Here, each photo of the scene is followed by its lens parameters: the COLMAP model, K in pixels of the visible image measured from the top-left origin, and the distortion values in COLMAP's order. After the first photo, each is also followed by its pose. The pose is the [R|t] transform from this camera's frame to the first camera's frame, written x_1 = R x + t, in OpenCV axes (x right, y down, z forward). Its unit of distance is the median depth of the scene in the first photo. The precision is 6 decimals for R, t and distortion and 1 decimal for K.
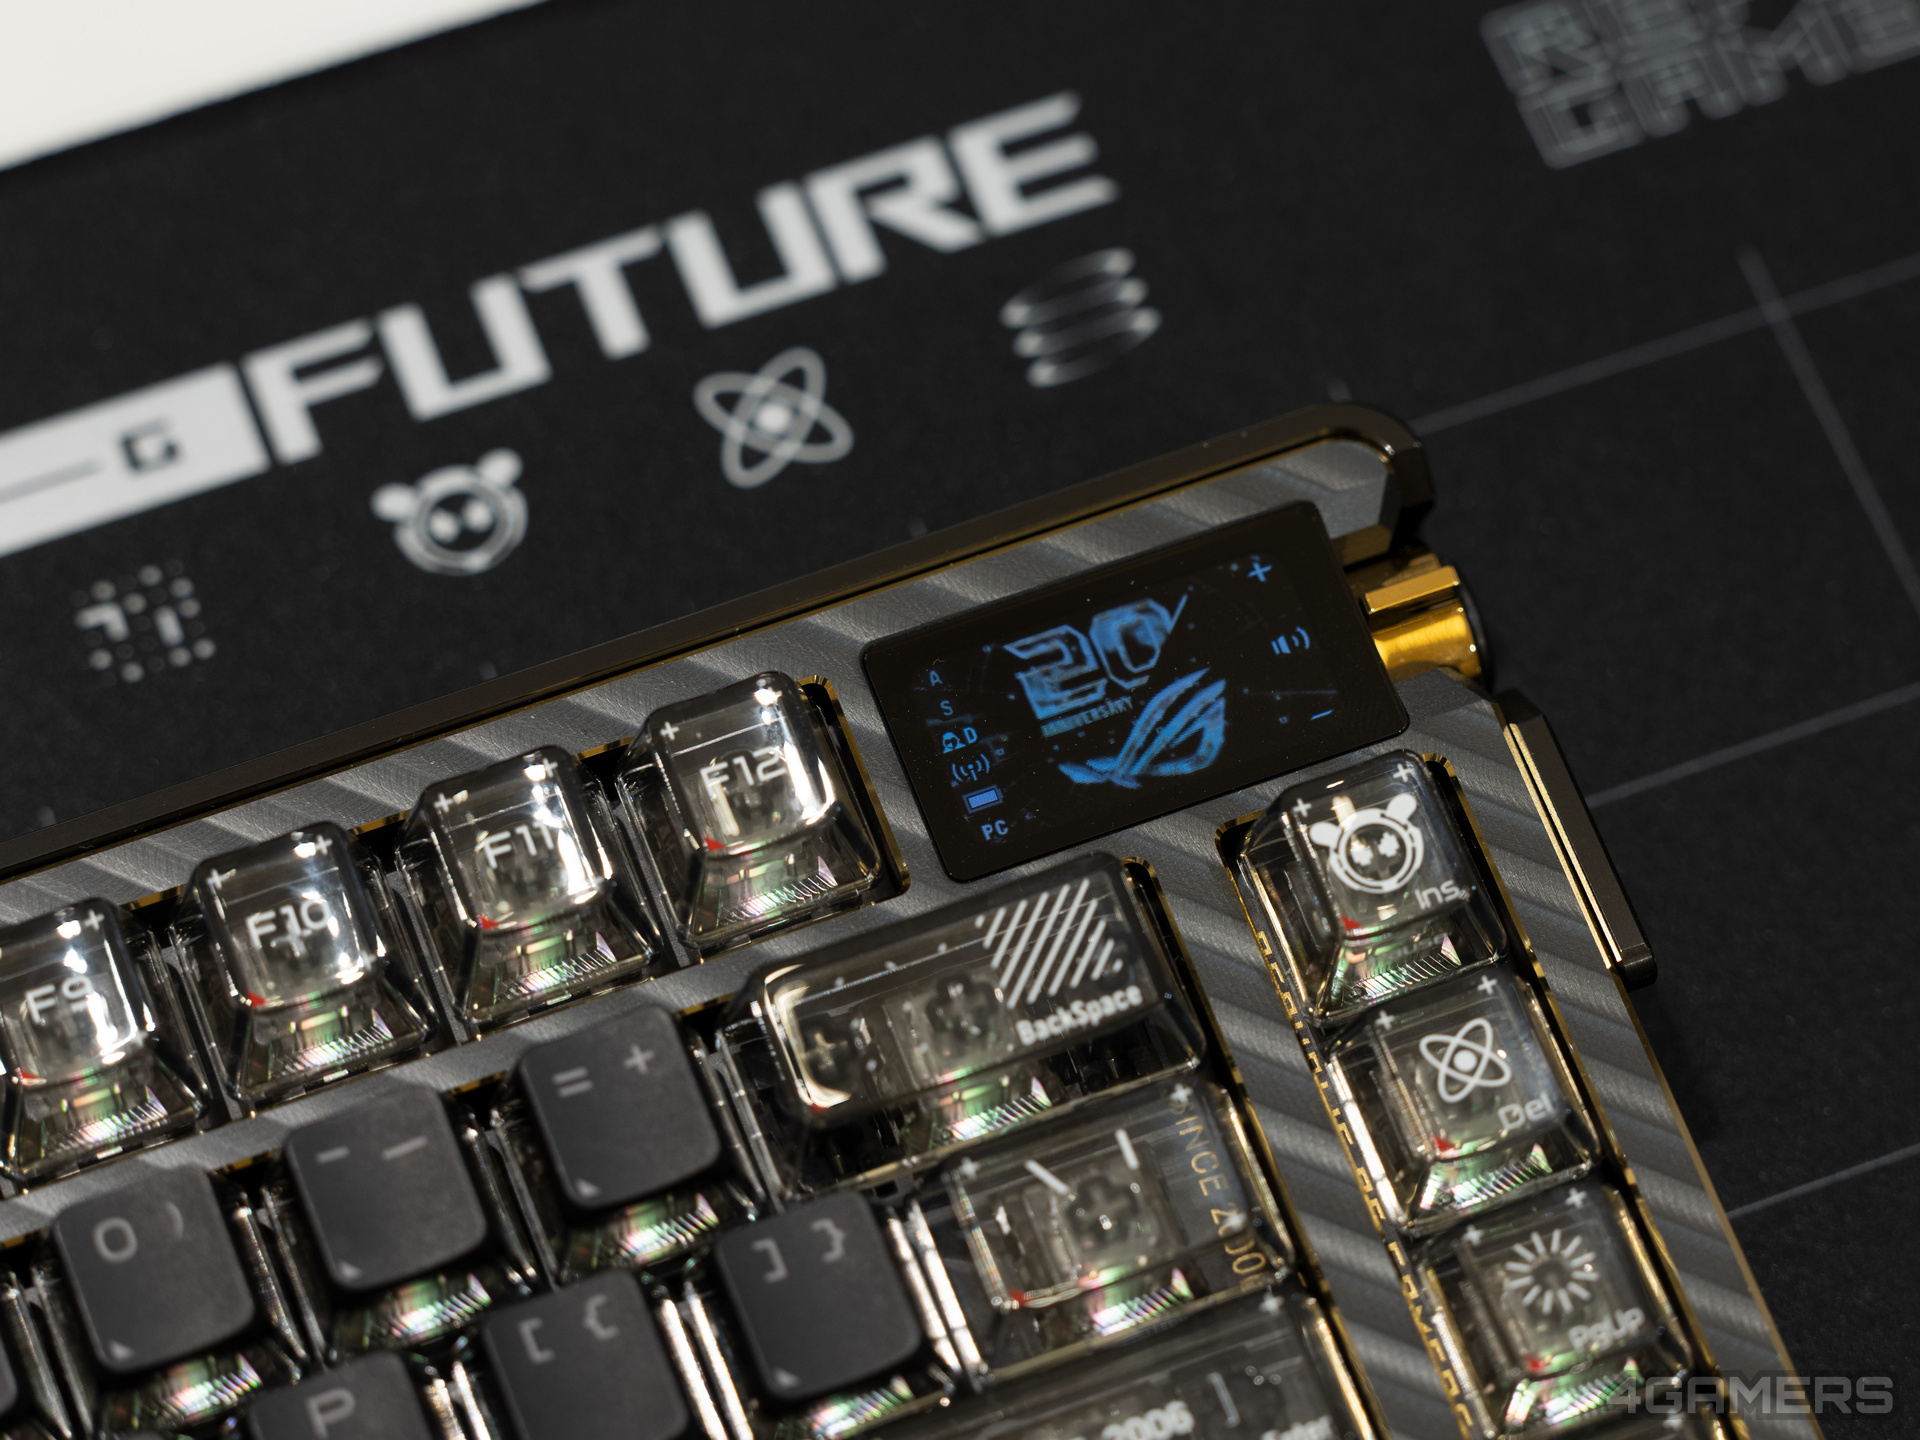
lens RADIAL K [[6231.1, 0, 960.0], [0, 6231.1, 720.0], [0, 0, 1]] dist [0.052611, -1.223374]
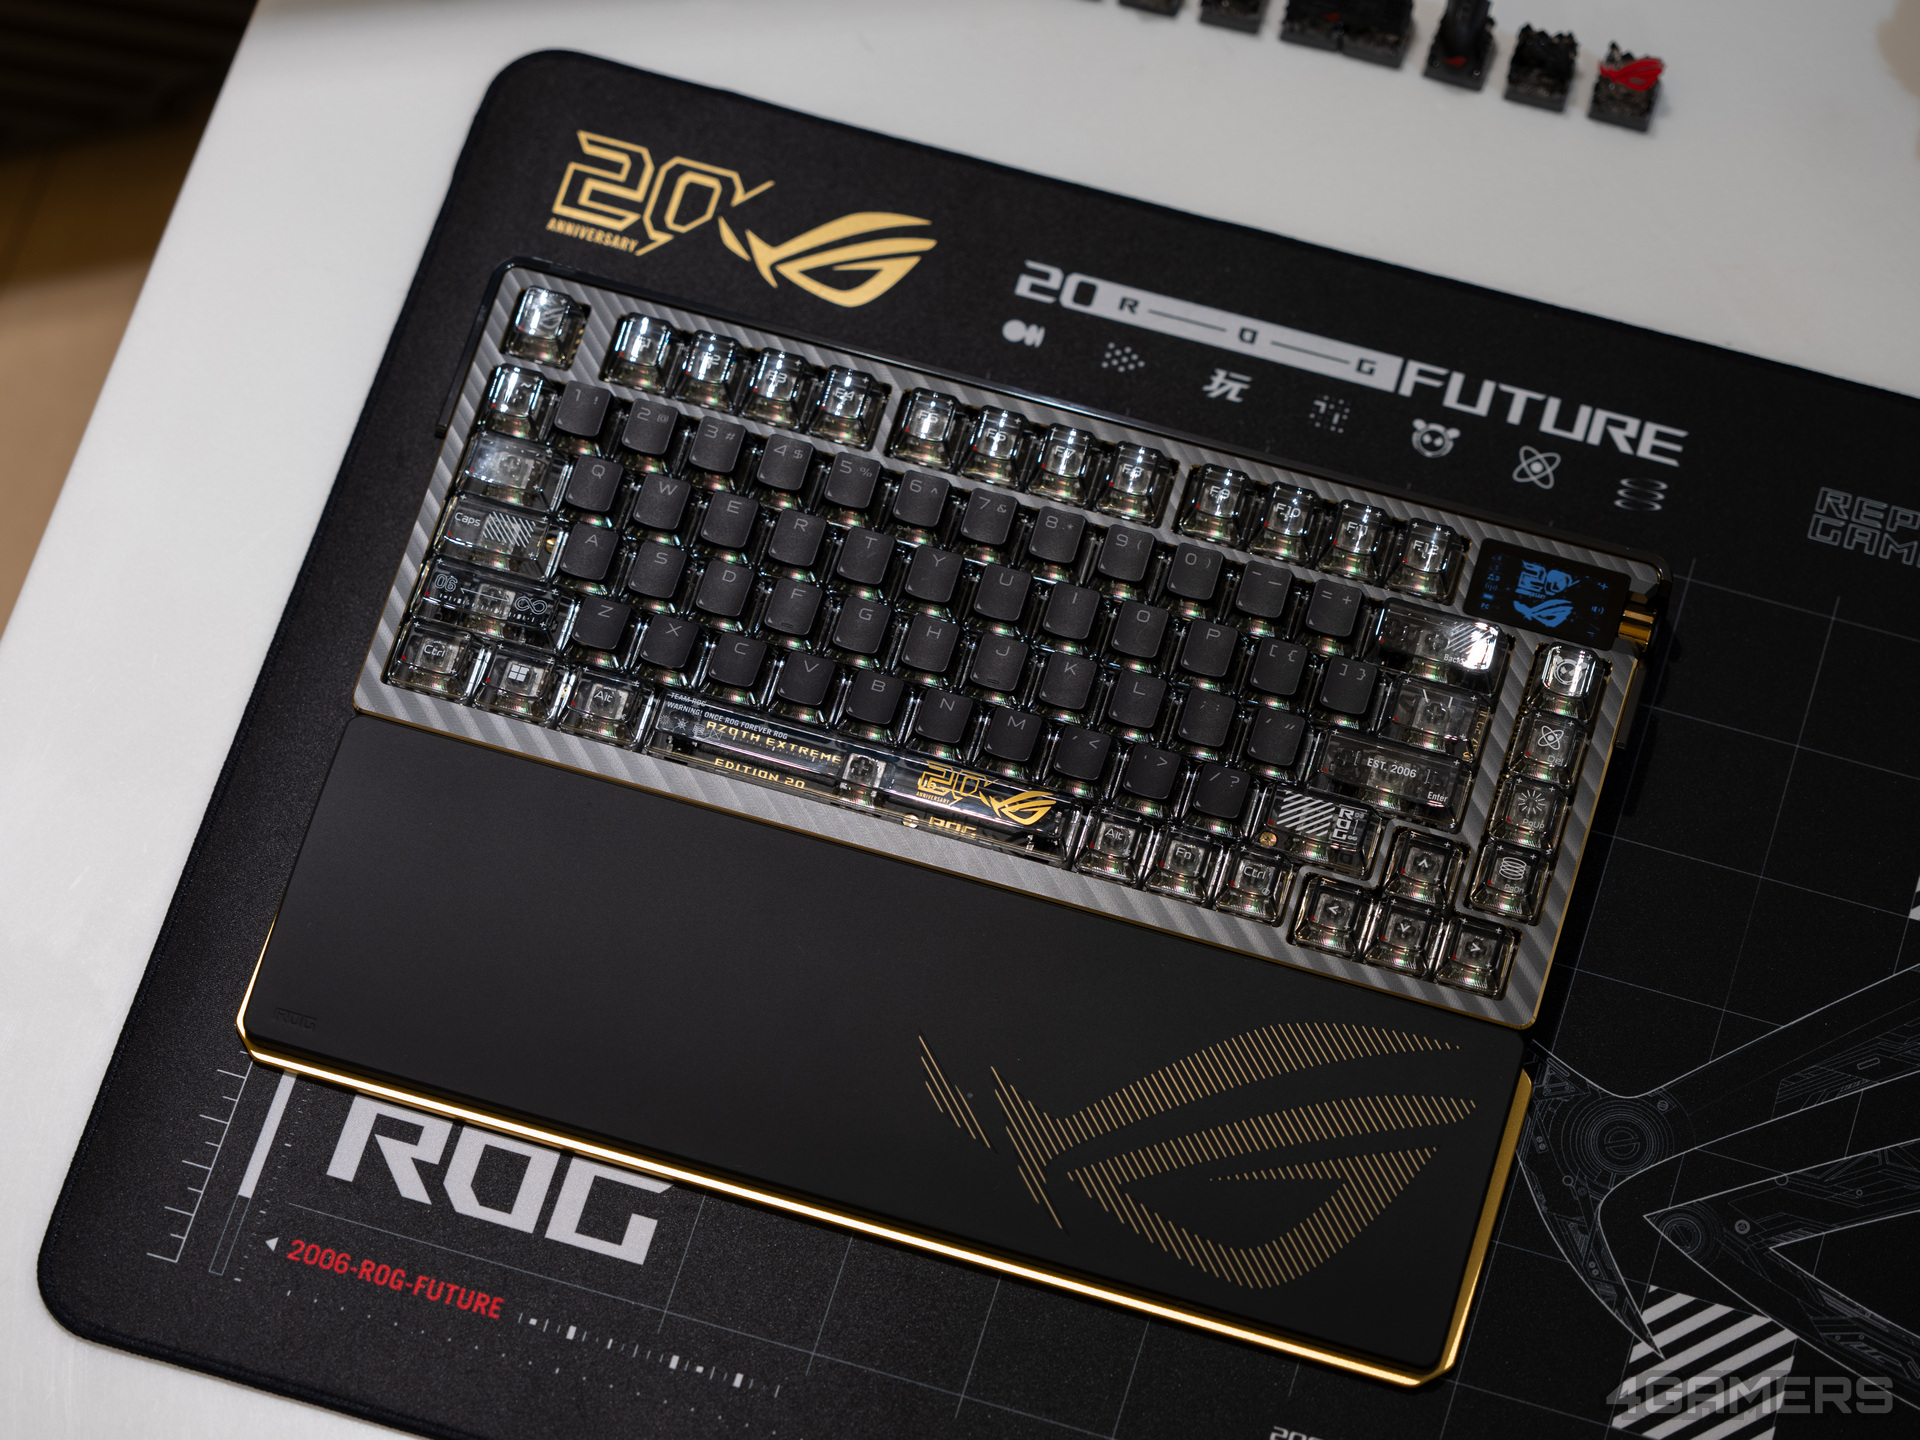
lens RADIAL K [[6231.1, 0, 960.0], [0, 6231.1, 720.0], [0, 0, 1]] dist [0.052611, -1.223374]
pose [[0.790054, 0.550765, -0.269206, 0.642528], [-0.535232, 0.833826, 0.135136, -0.208055], [0.298900, 0.037323, 0.953554, -2.014625]]
